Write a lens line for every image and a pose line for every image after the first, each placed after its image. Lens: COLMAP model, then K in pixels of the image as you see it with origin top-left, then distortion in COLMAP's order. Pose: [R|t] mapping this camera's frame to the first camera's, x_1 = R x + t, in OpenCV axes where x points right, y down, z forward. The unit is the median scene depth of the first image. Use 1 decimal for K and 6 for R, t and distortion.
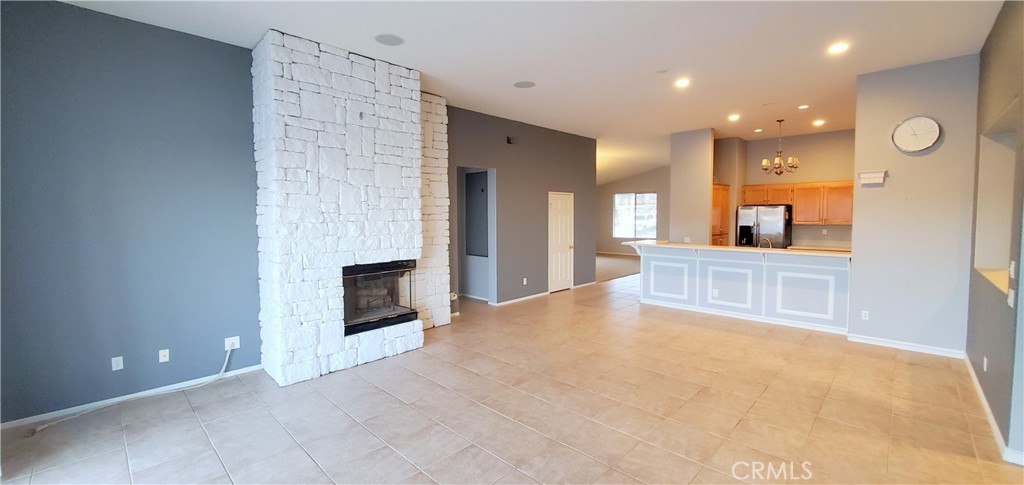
lens RADIAL K [[409.1, 0, 510.4], [0, 409.1, 237.2], [0, 0, 1]] dist [-0.001449, 0.000615]
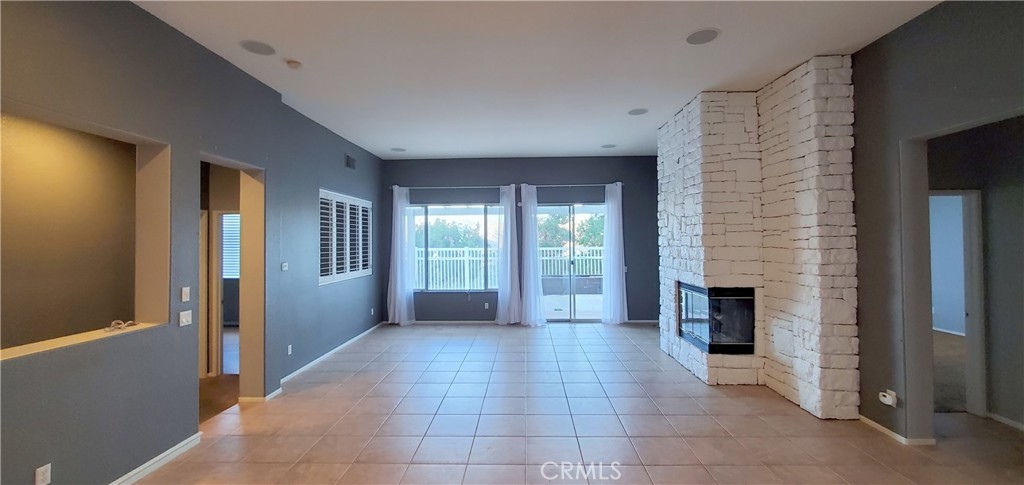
lens RADIAL K [[409.1, 0, 513.7], [0, 409.1, 235.3], [0, 0, 1]] dist [-0.001449, 0.000615]
pose [[-0.737671, 0.000828, -0.675160, 0.818590], [-0.026068, 0.999219, 0.029707, -0.093543], [0.674657, 0.039514, -0.737073, 1.547584]]
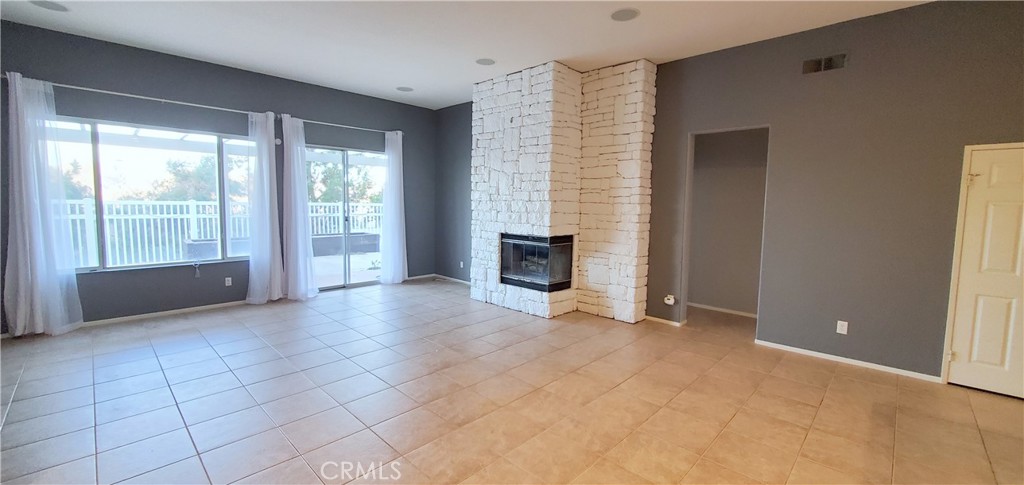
lens RADIAL K [[409.1, 0, 515.1], [0, 409.1, 234.6], [0, 0, 1]] dist [-0.001449, 0.000615]
pose [[0.004435, 0.083754, -0.996477, 0.950968], [-0.073085, 0.993849, 0.083207, -0.040620], [0.997316, 0.072459, 0.010529, 0.999297]]
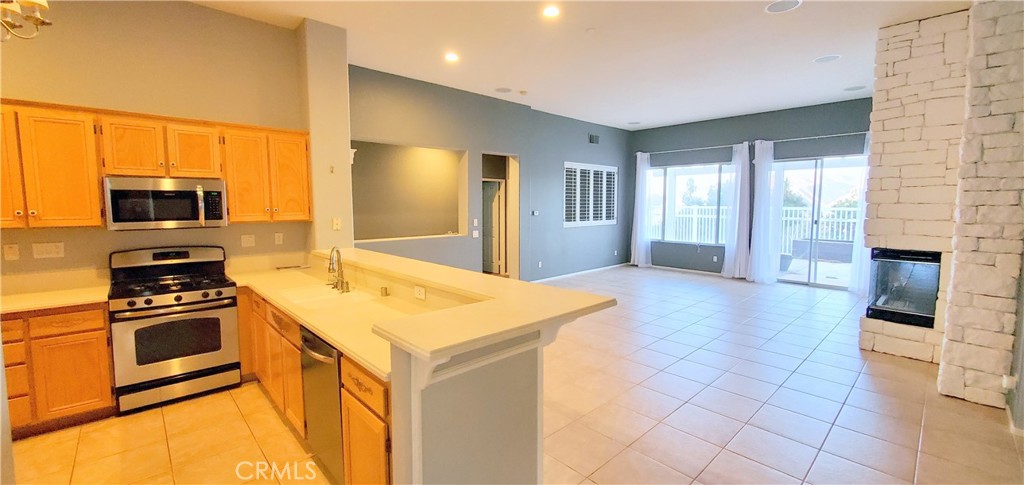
lens RADIAL K [[409.1, 0, 514.2], [0, 409.1, 236.5], [0, 0, 1]] dist [-0.001449, 0.000615]
pose [[-0.998894, 0.000835, 0.047008, 0.542442], [0.007372, 0.990256, 0.139064, -0.108788], [-0.046433, 0.139257, -0.989167, 2.114343]]
